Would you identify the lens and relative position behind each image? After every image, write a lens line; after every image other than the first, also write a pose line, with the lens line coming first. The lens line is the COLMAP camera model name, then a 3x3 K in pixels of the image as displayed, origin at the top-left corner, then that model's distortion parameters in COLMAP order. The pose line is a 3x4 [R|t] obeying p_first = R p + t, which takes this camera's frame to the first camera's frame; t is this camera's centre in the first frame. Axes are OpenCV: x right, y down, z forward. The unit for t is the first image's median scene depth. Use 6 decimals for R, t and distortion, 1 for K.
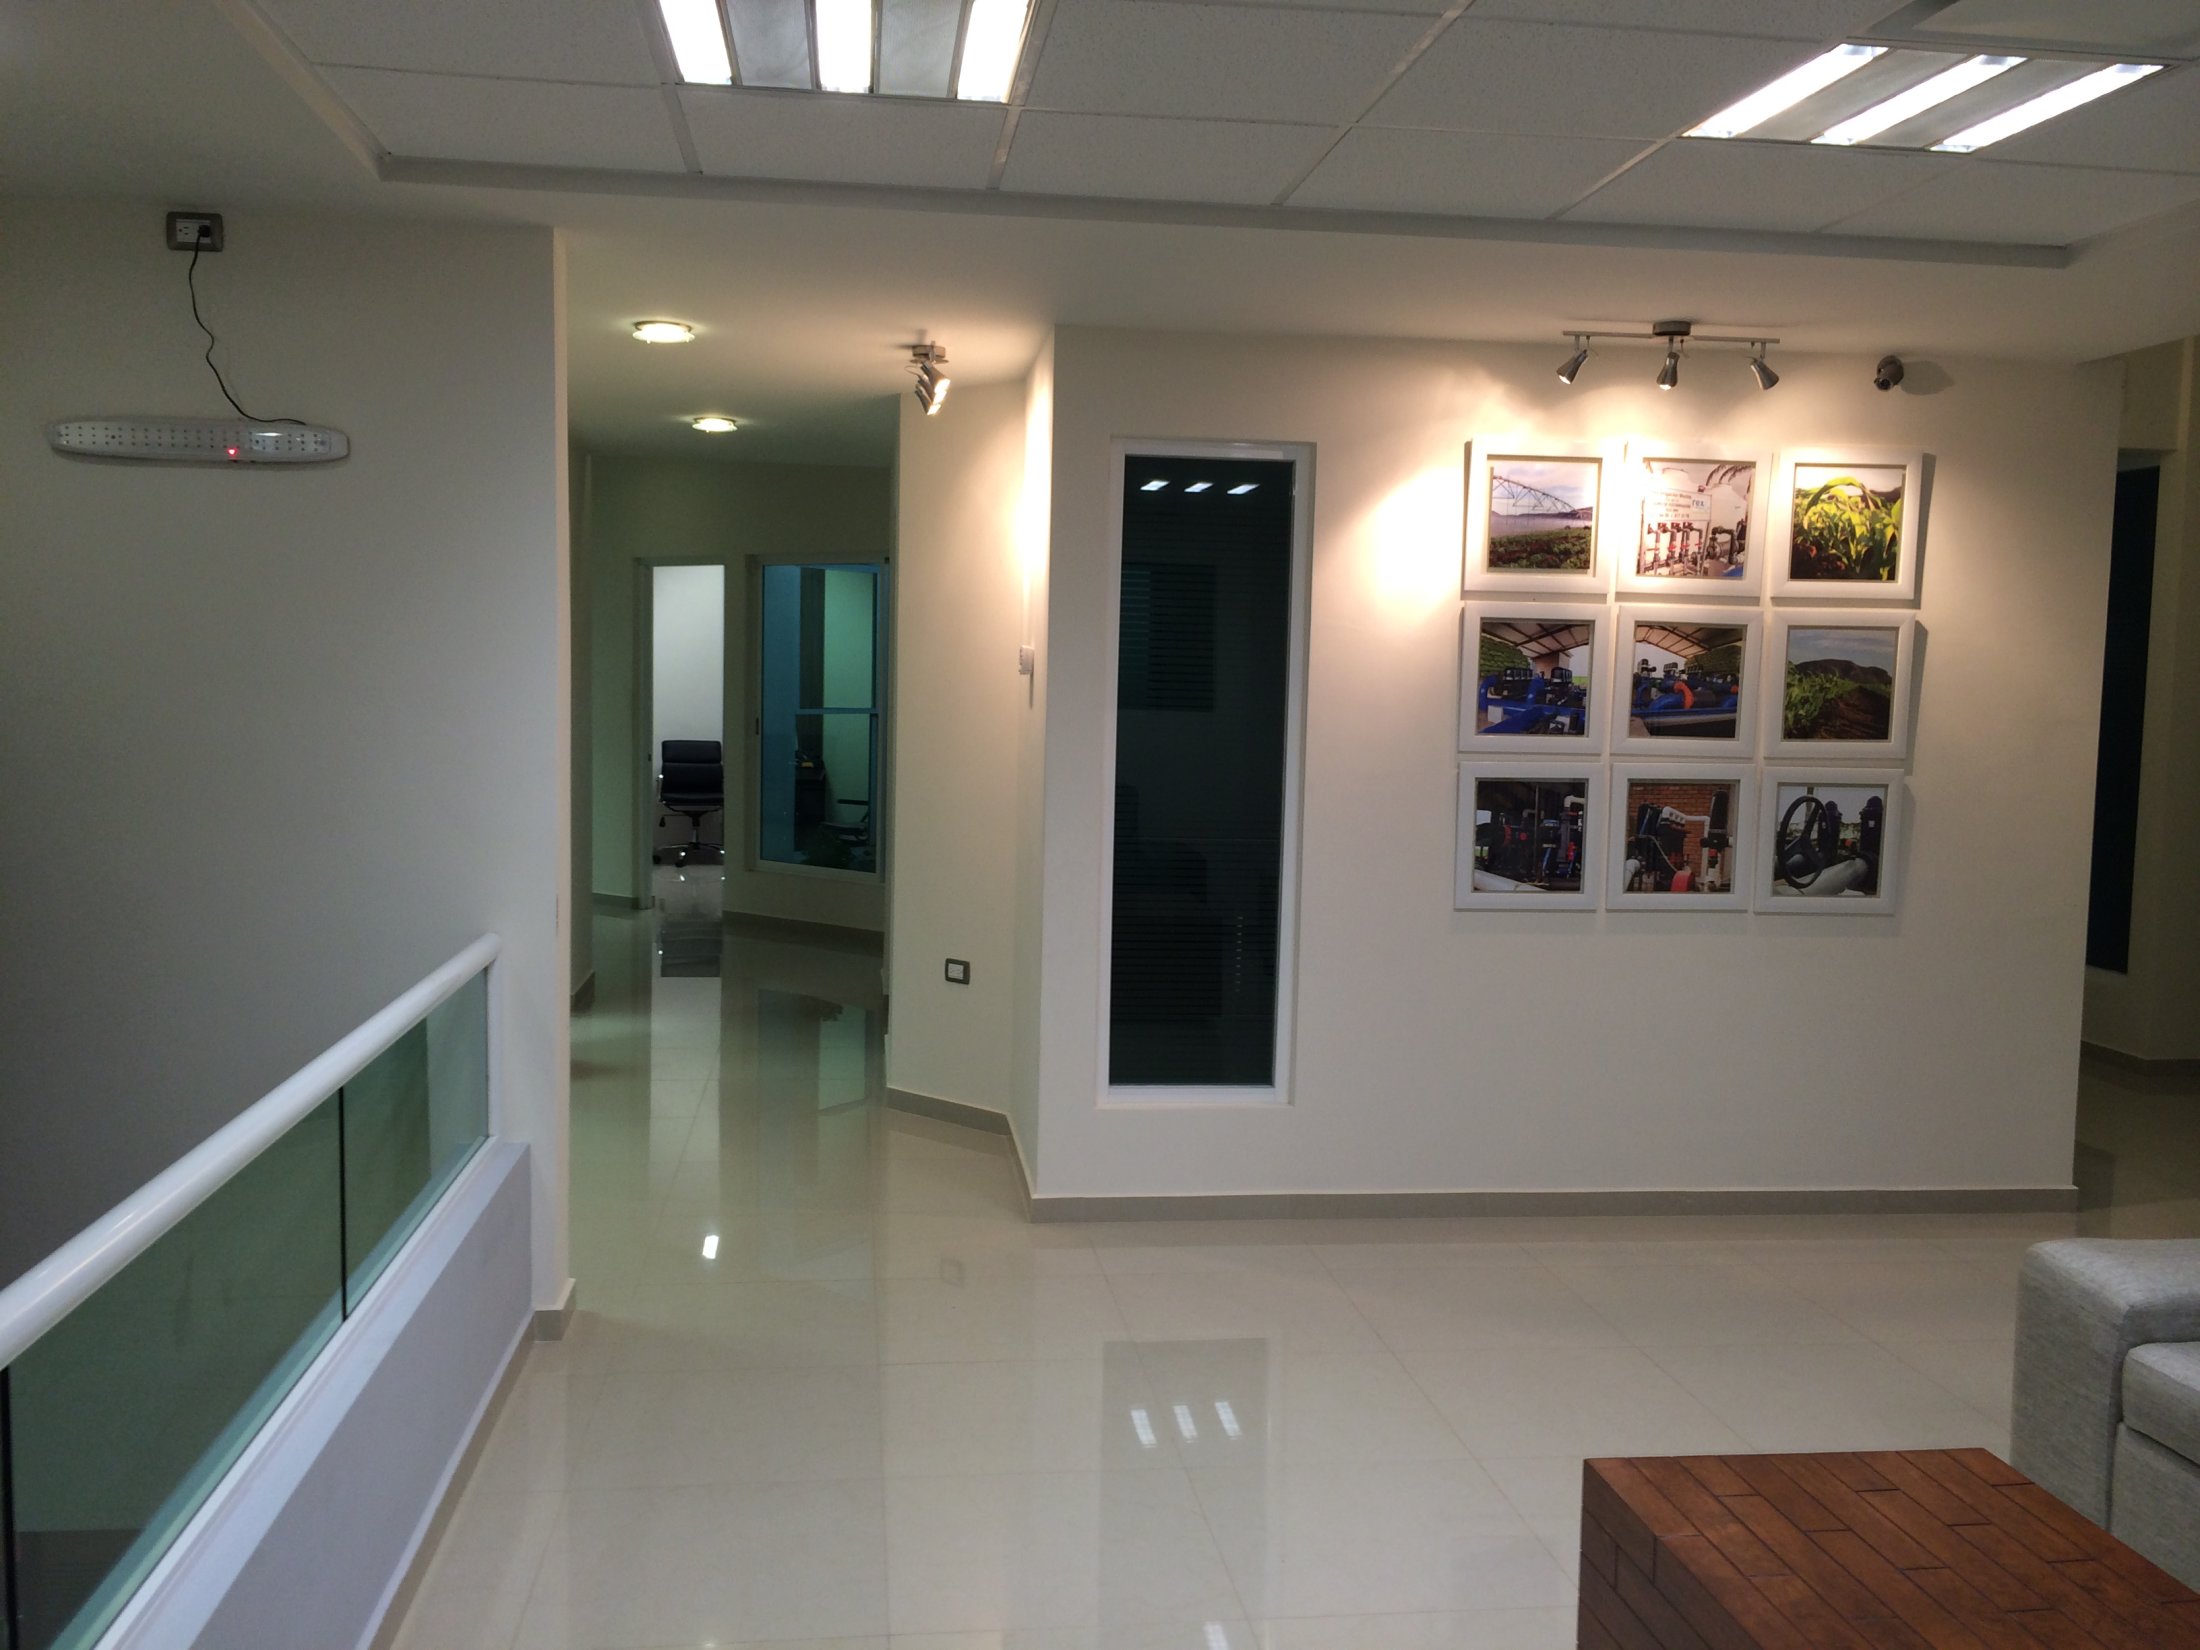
lens RADIAL K [[1870.9, 0, 1059.5], [0, 1870.9, 787.4], [0, 0, 1]] dist [0.035917, -0.048717]
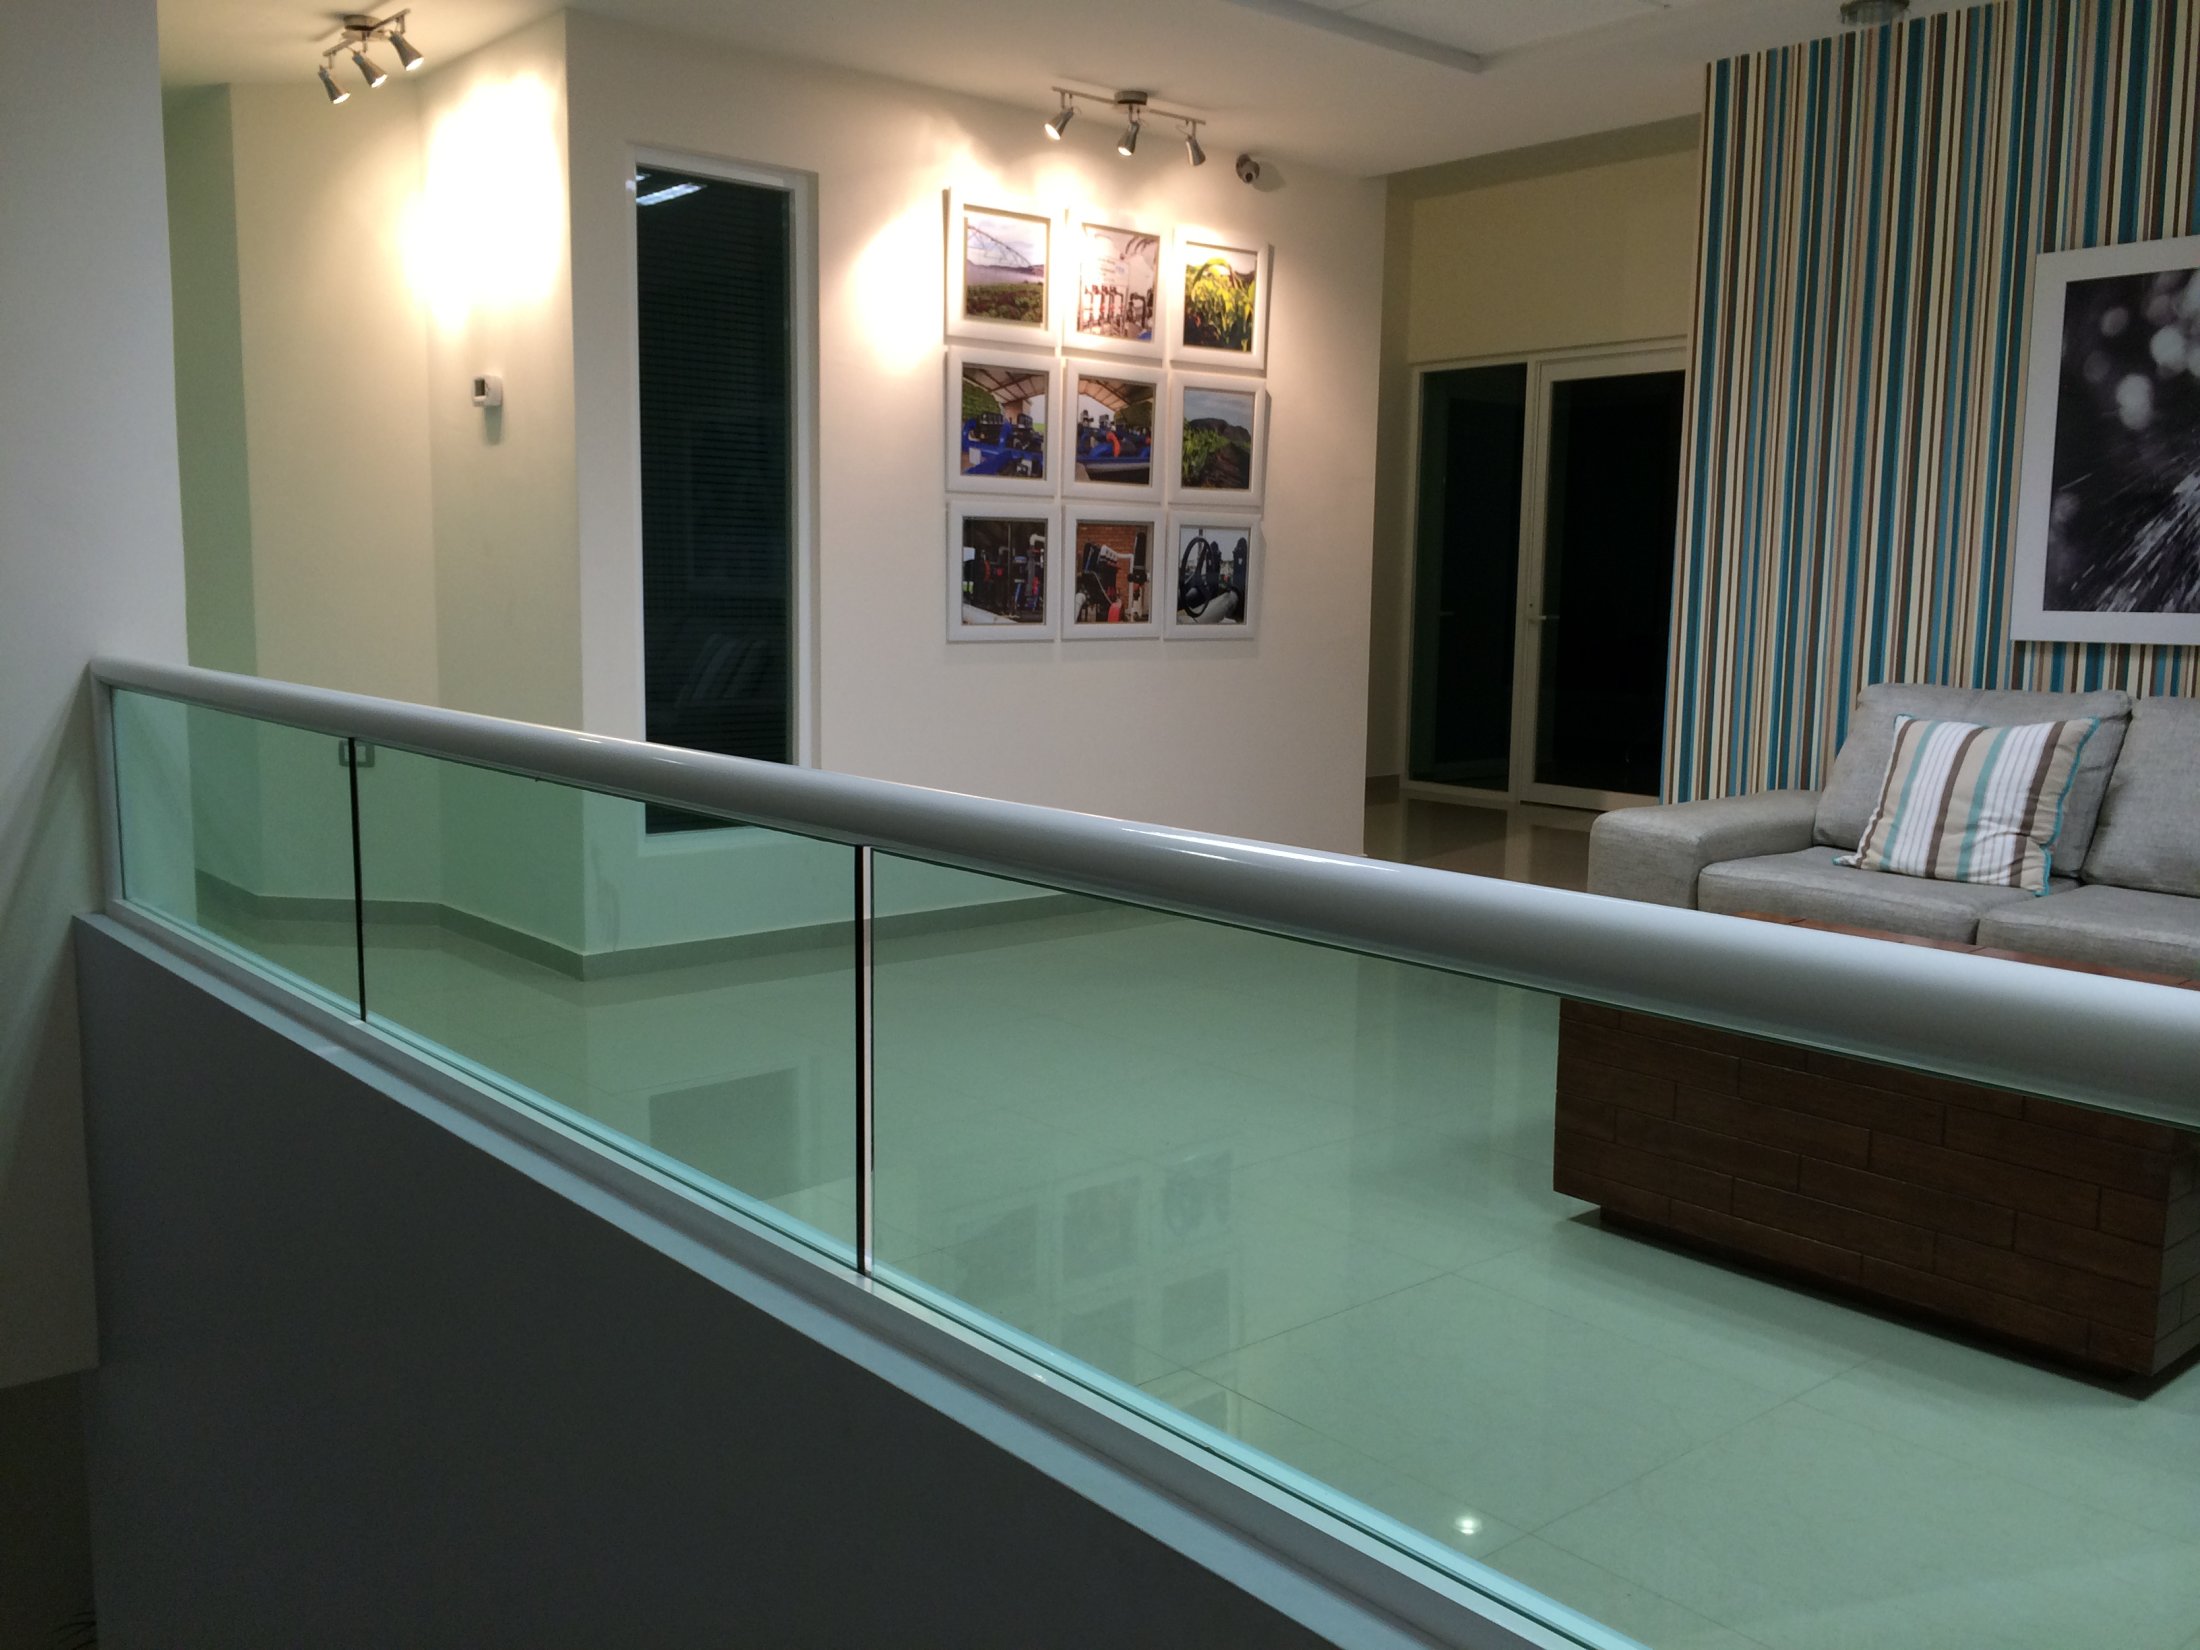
lens RADIAL K [[1870.9, 0, 1087.5], [0, 1870.9, 813.5], [0, 0, 1]] dist [0.035917, -0.048717]
pose [[0.834055, -0.079540, 0.545918, -0.309240], [0.034889, 0.995176, 0.091694, 0.067133], [-0.550577, -0.057431, 0.832806, 0.065746]]
